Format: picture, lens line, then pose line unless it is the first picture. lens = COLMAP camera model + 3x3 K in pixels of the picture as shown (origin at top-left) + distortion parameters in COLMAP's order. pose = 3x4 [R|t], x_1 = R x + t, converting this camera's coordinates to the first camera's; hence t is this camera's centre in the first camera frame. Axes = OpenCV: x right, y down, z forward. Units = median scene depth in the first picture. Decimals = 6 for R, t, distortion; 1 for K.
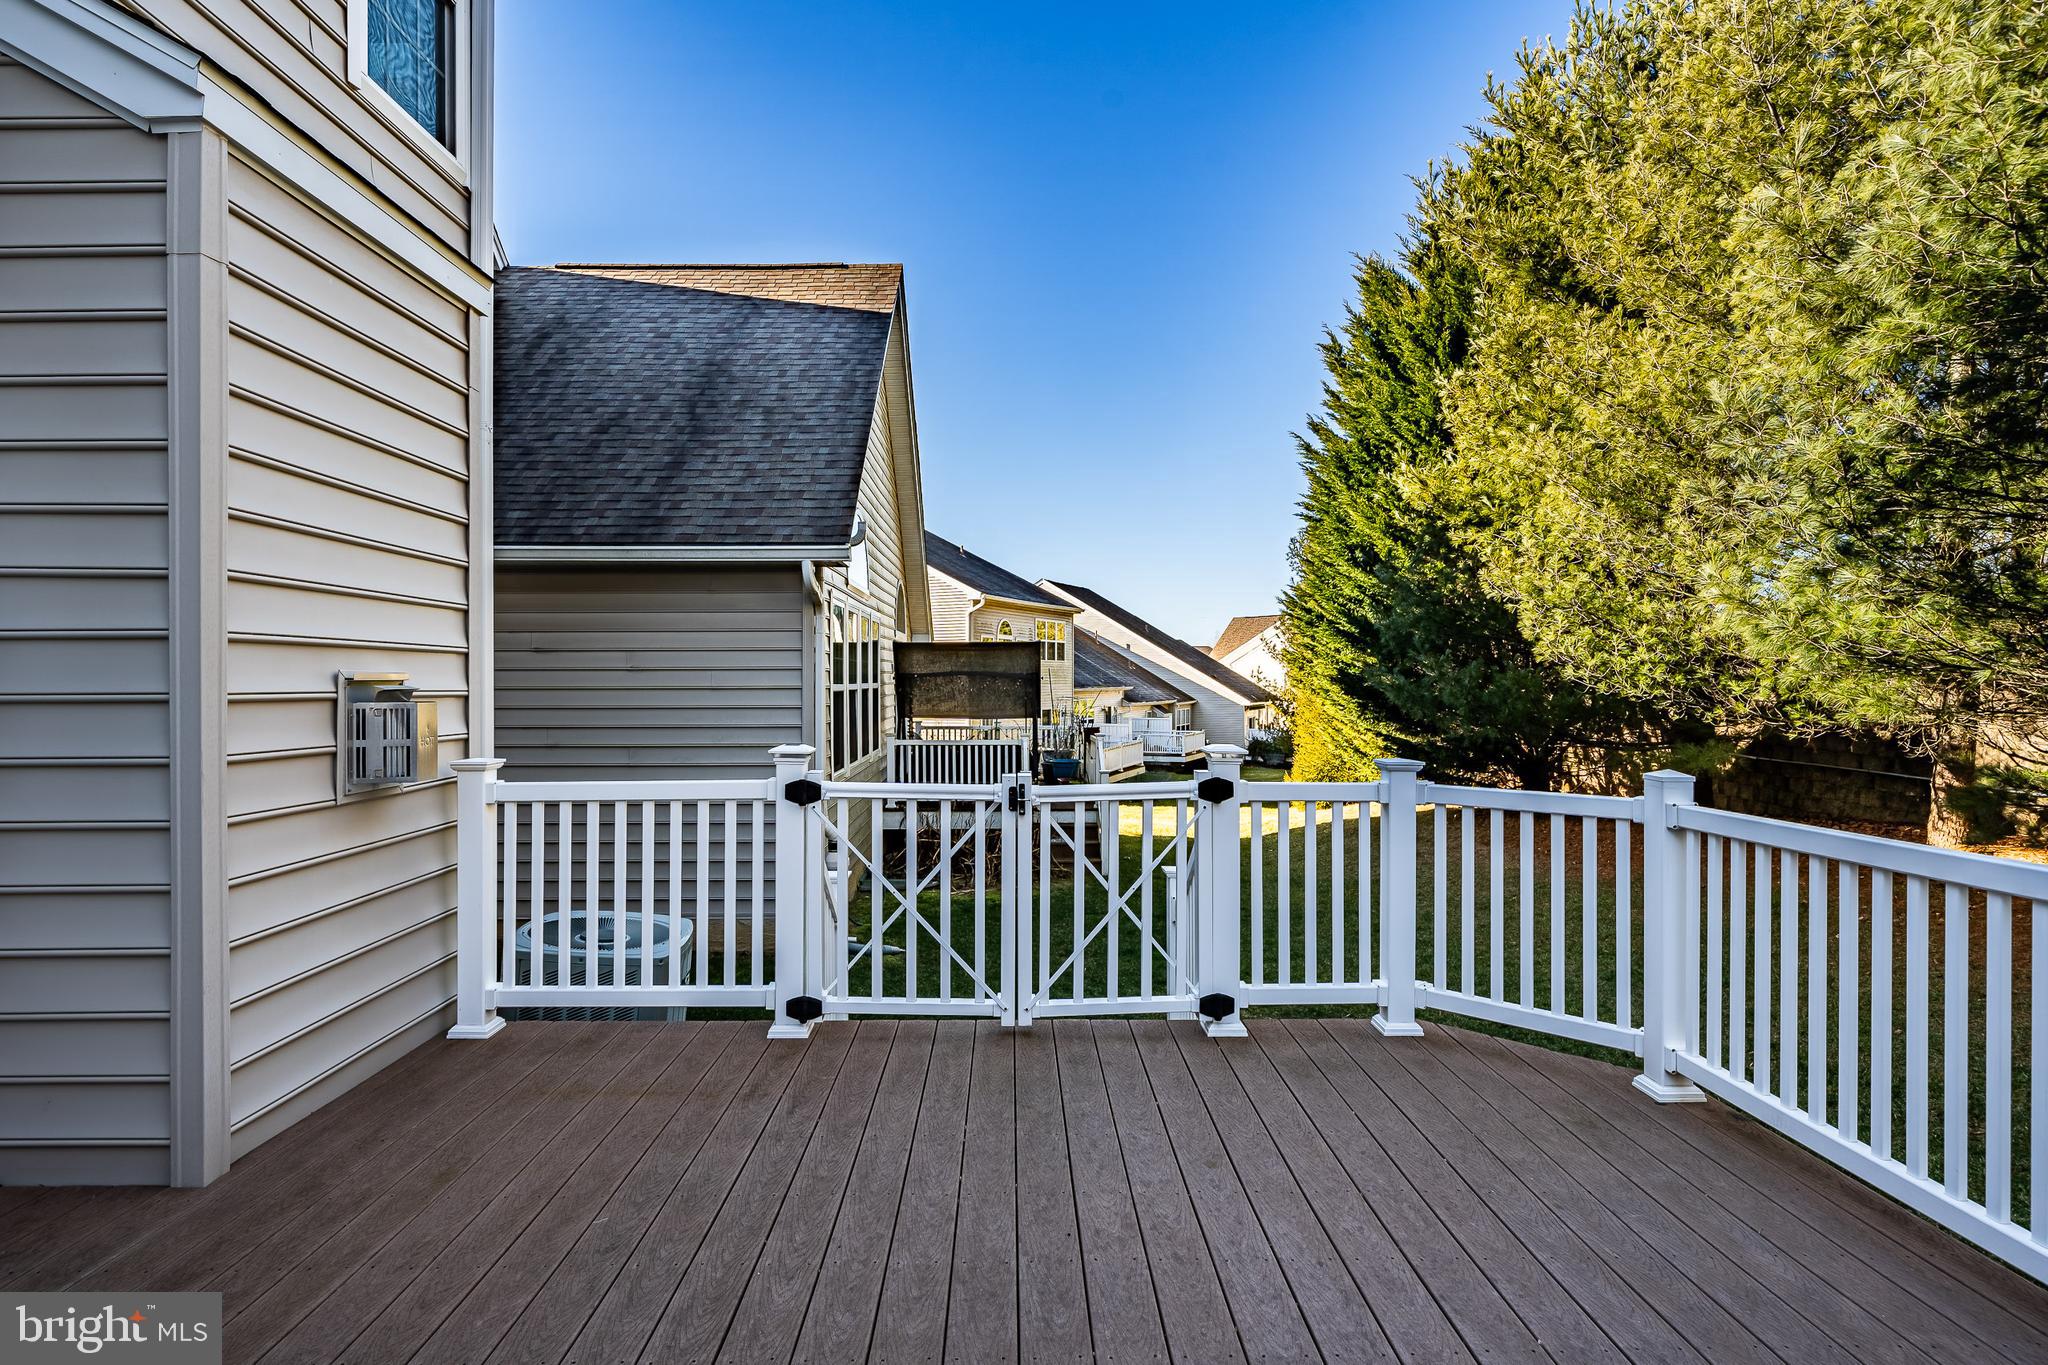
lens RADIAL K [[1085.9, 0, 1016.3], [0, 1085.9, 676.3], [0, 0, 1]] dist [-0.000210, -0.000693]
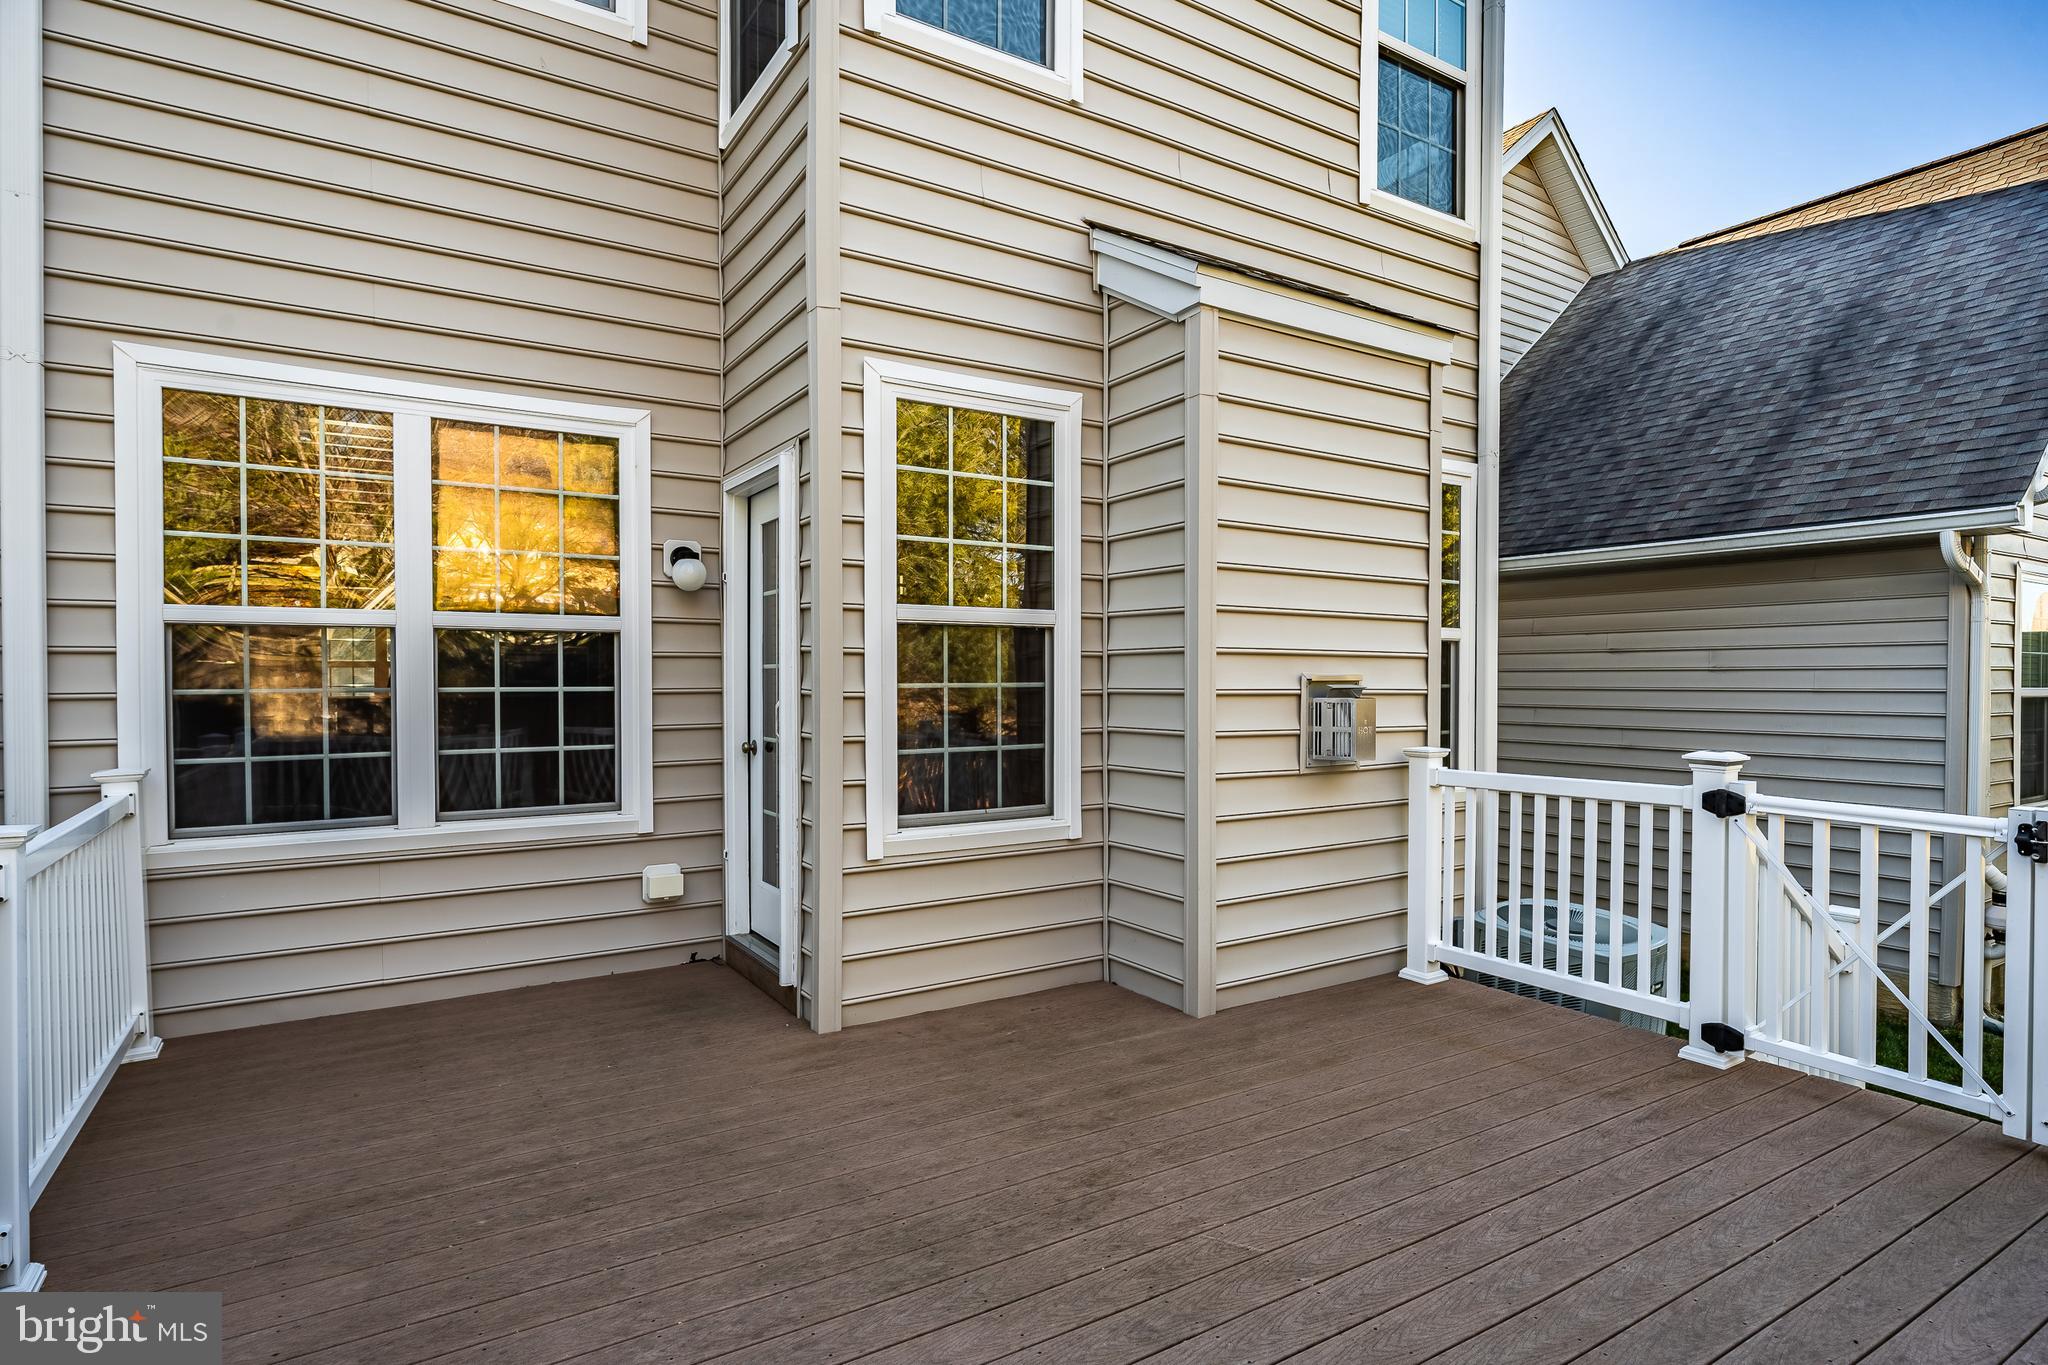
lens RADIAL K [[1066.7, 0, 994.1], [0, 1066.7, 681.3], [0, 0, 1]] dist [0.002894, 0.000206]
pose [[0.515917, 0.003827, -0.856630, 0.207457], [0.000103, 0.999990, 0.004530, -0.000820], [0.856638, -0.002425, 0.515912, 0.000409]]
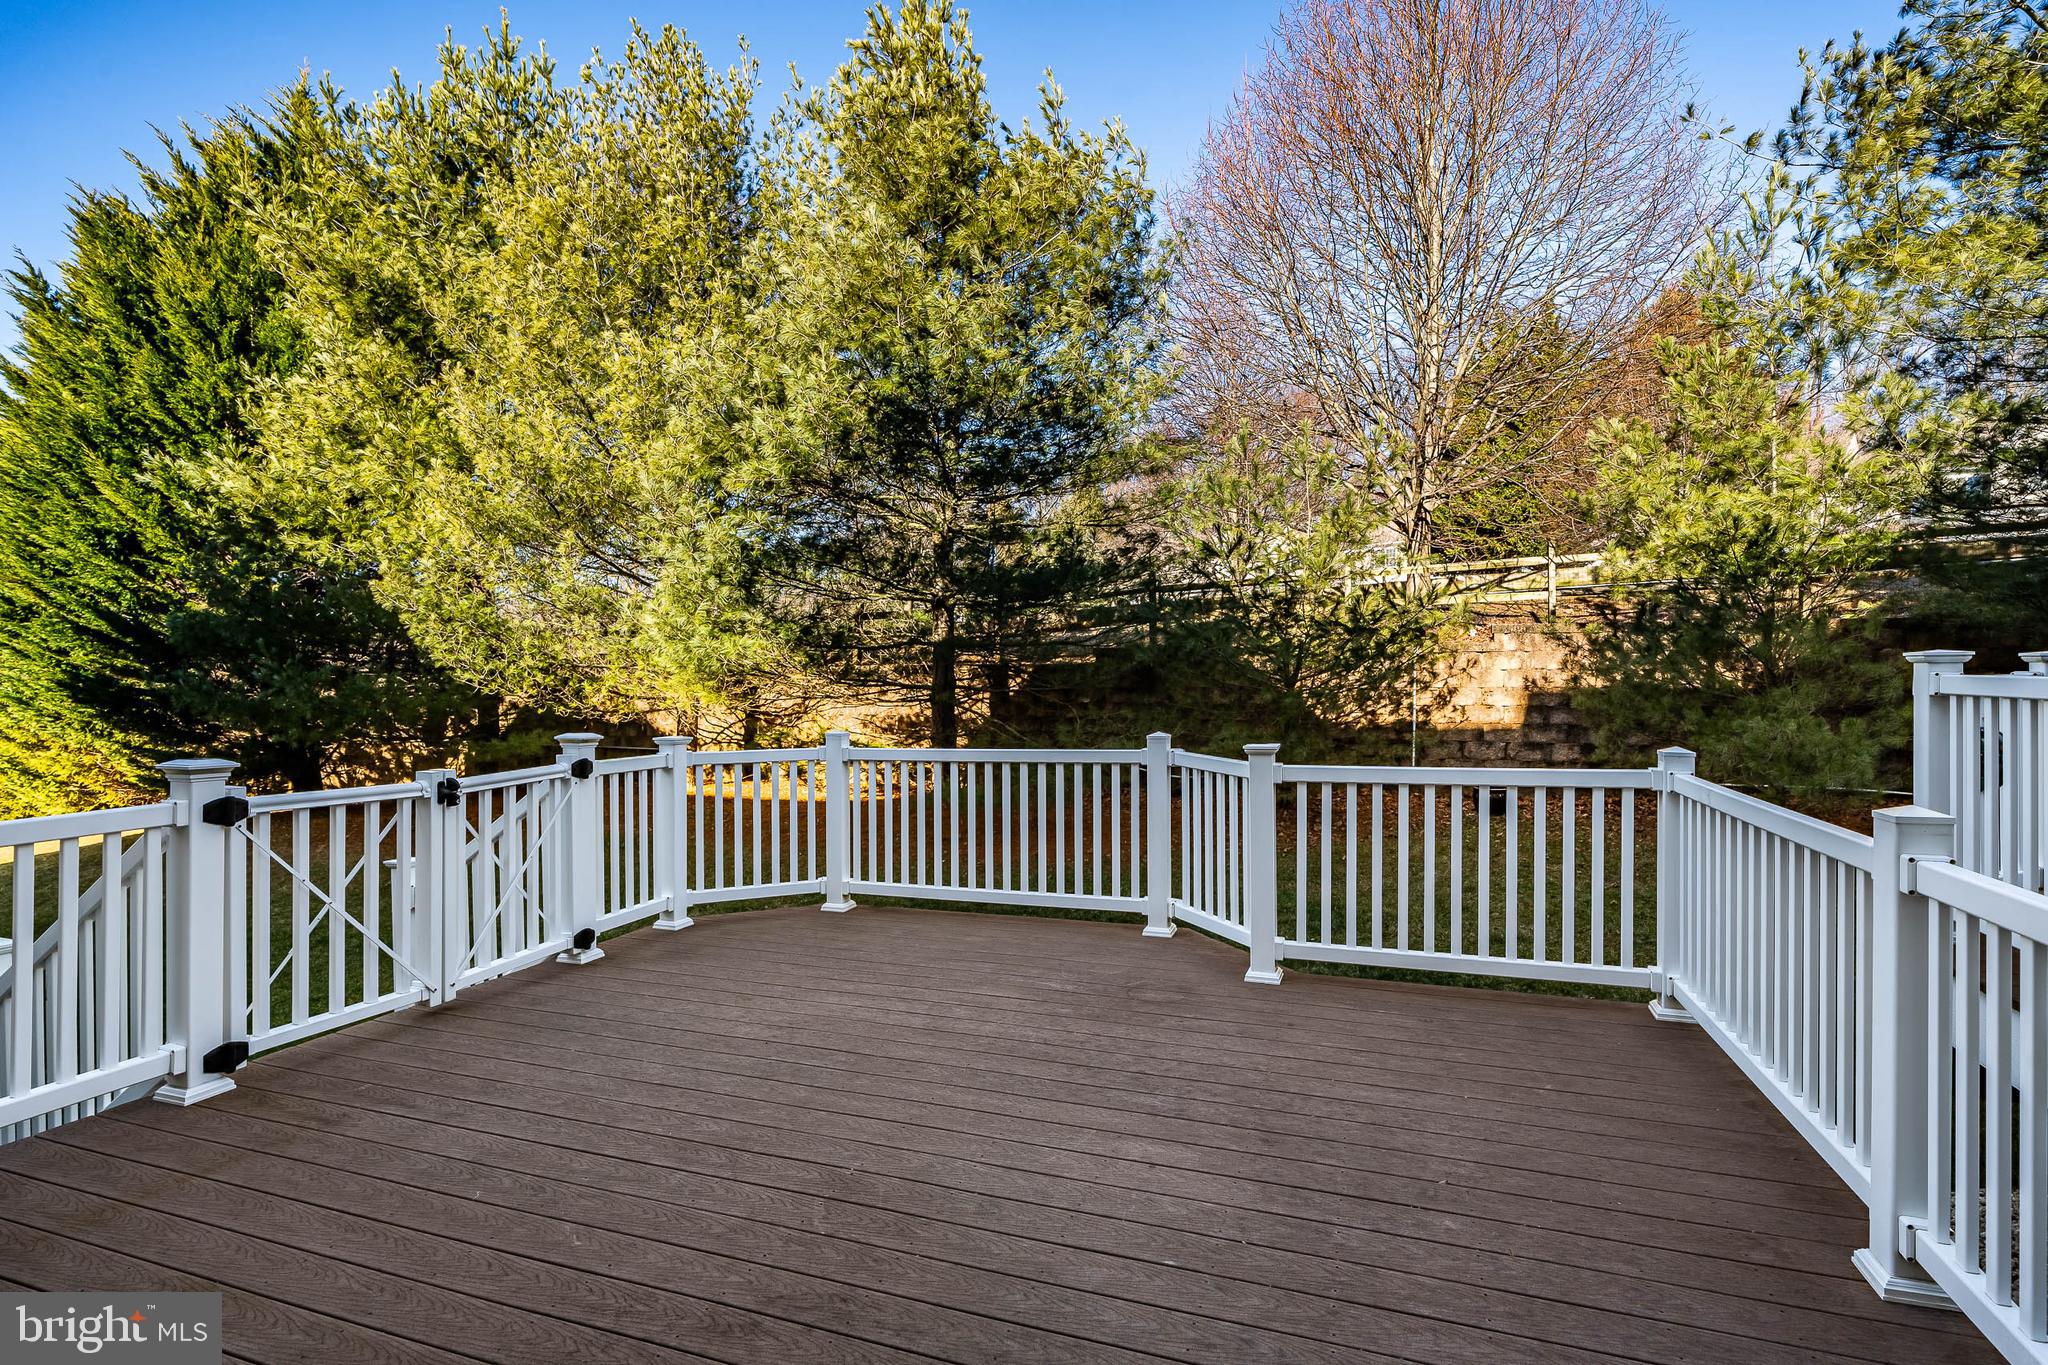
lens RADIAL K [[1031.9, 0, 1024.0], [0, 1031.9, 682.5], [0, 0, 1]] dist [0.003405, 0.000271]
pose [[0.343582, -0.007060, 0.939096, -0.598344], [0.004954, 0.999971, 0.005705, 0.000225], [-0.939110, 0.002692, 0.343607, 0.080846]]
